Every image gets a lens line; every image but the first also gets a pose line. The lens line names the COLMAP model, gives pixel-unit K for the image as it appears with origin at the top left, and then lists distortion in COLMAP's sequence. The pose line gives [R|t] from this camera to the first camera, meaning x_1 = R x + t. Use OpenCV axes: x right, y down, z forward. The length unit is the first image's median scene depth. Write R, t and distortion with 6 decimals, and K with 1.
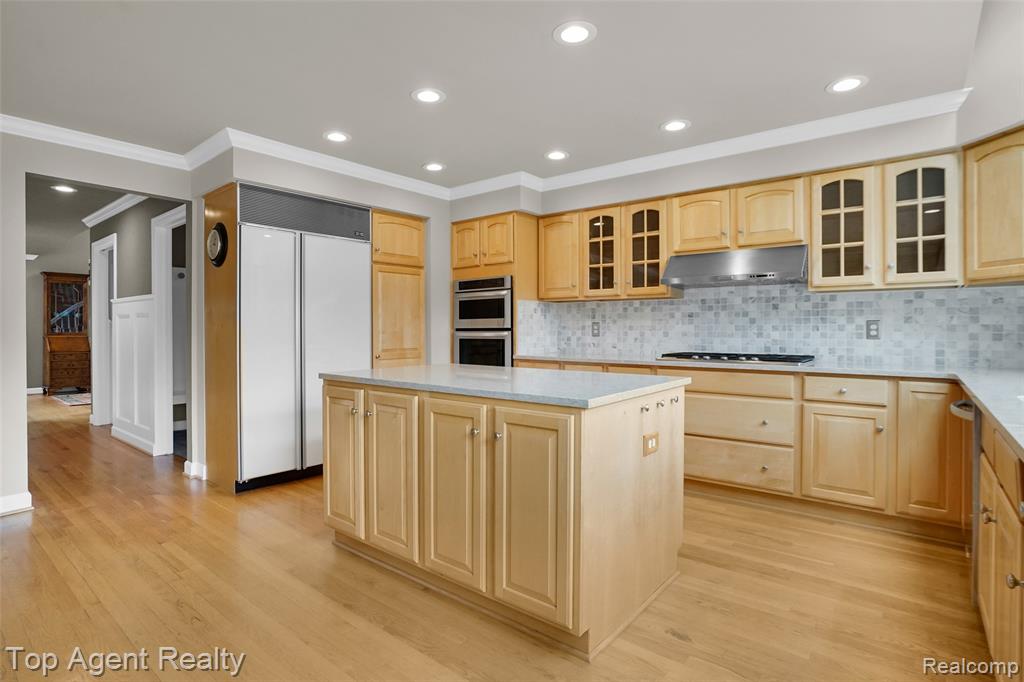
lens RADIAL K [[531.2, 0, 508.2], [0, 531.2, 334.5], [0, 0, 1]] dist [-0.027049, 0.012200]
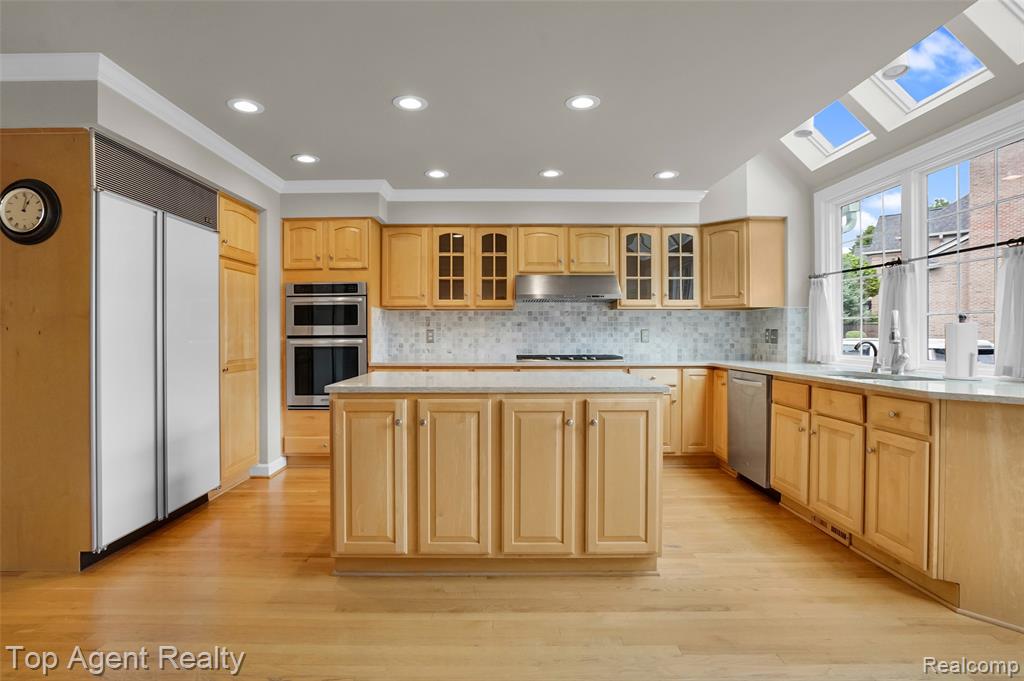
lens RADIAL K [[531.2, 0, 512.8], [0, 531.2, 338.7], [0, 0, 1]] dist [-0.027049, 0.012200]
pose [[0.765308, -0.005255, 0.643642, -0.481943], [0.008009, 0.999967, -0.001359, -0.002409], [-0.643614, 0.006195, 0.765325, 0.083273]]
